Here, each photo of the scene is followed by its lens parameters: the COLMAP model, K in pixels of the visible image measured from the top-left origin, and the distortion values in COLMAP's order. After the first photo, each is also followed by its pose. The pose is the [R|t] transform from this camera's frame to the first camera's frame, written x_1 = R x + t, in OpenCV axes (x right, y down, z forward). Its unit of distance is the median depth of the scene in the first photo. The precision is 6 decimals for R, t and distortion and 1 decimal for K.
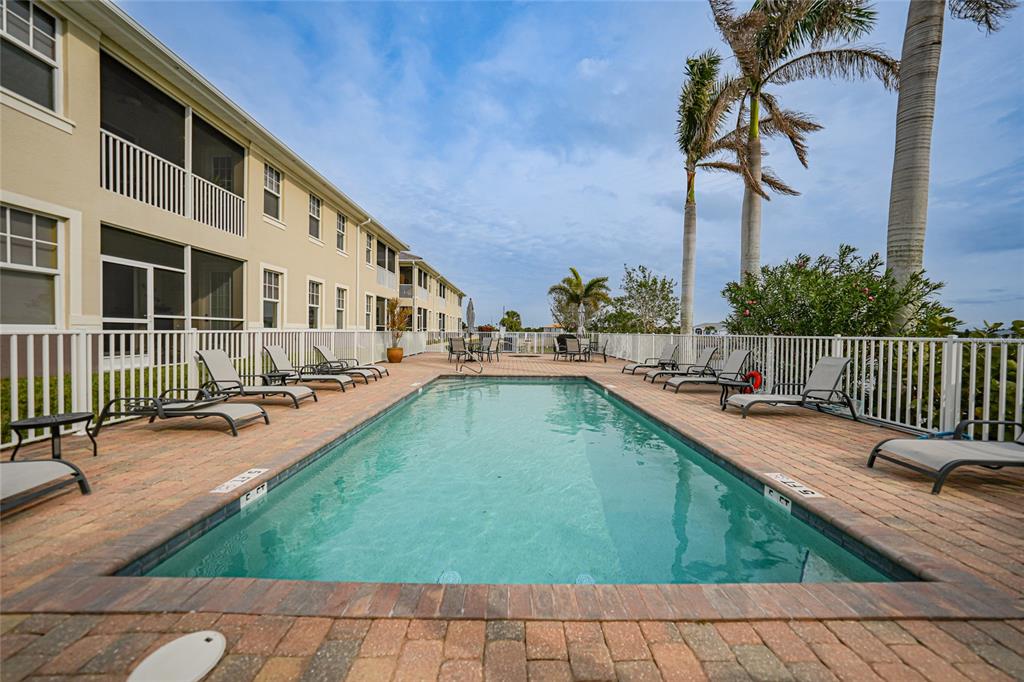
lens RADIAL K [[359.5, 0, 515.9], [0, 359.5, 340.7], [0, 0, 1]] dist [-0.024892, 0.004071]
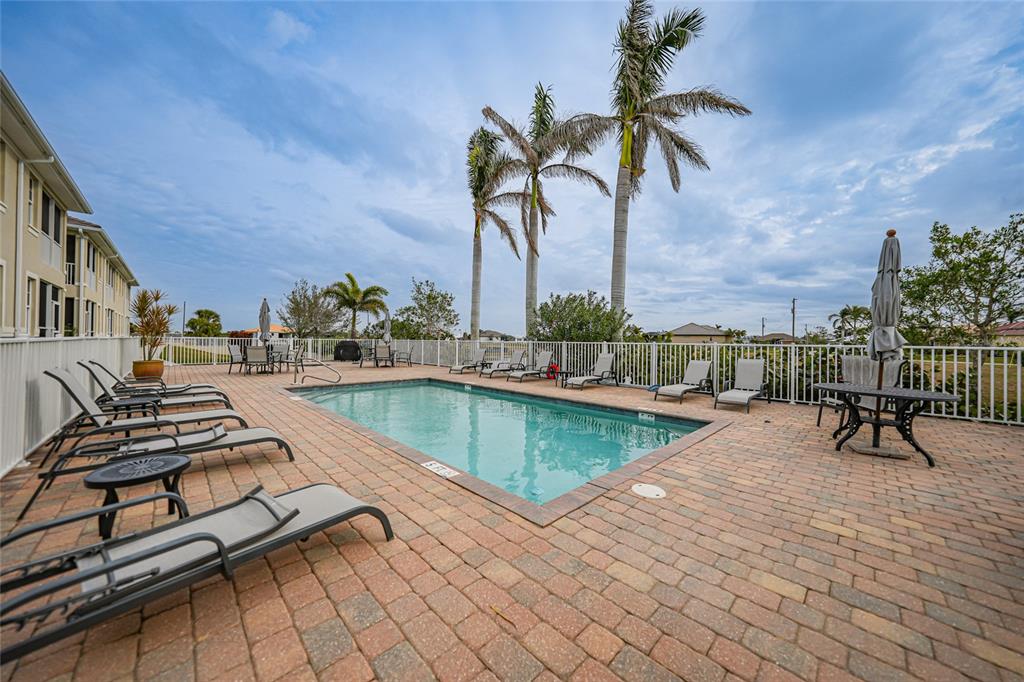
lens RADIAL K [[359.5, 0, 519.2], [0, 359.5, 338.8], [0, 0, 1]] dist [-0.024892, 0.004071]
pose [[0.716345, 0.002449, 0.697742, -0.382999], [0.012373, 0.999792, -0.016212, -0.003337], [-0.697637, 0.020246, 0.716165, -0.016259]]
